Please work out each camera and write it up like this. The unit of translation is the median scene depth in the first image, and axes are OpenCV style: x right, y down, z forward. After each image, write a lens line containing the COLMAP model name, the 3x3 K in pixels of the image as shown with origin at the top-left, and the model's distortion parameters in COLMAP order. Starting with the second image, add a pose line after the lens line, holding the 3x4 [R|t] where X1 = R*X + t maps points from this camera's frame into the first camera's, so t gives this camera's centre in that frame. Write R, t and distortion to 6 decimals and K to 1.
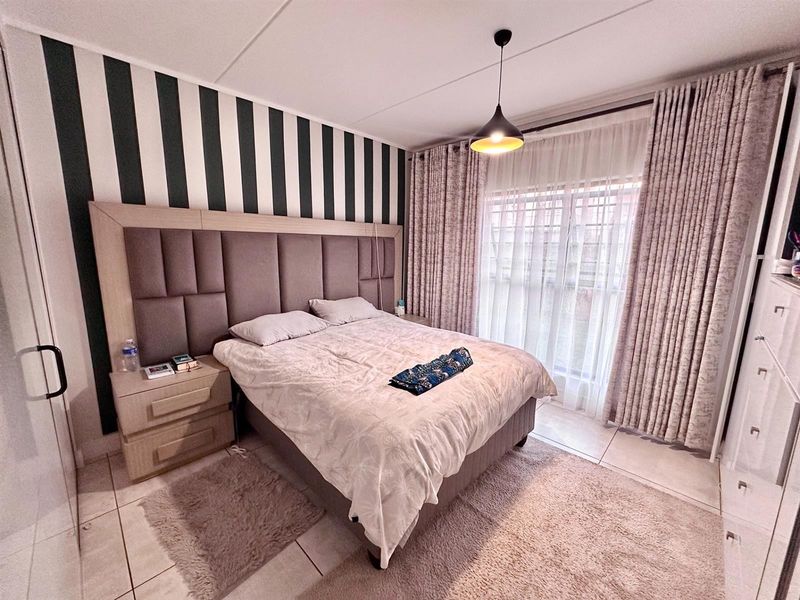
lens RADIAL K [[320.5, 0, 400.0], [0, 320.5, 300.0], [0, 0, 1]] dist [-0.002094, 0.000501]
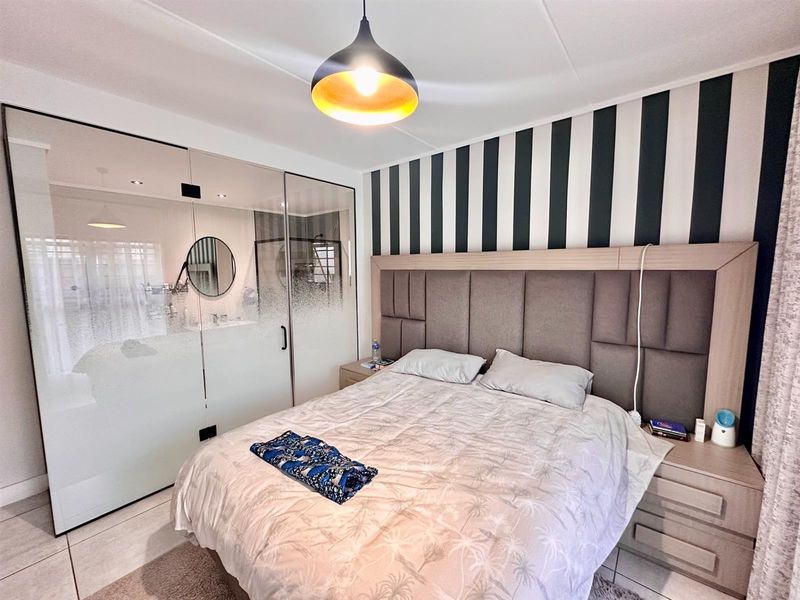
lens RADIAL K [[320.5, 0, 400.0], [0, 320.5, 300.0], [0, 0, 1]] dist [-0.002094, 0.000501]
pose [[0.082394, 0.091354, -0.992404, 0.614555], [-0.160820, 0.983958, 0.077225, -0.177785], [0.983539, 0.153235, 0.095764, 0.787882]]
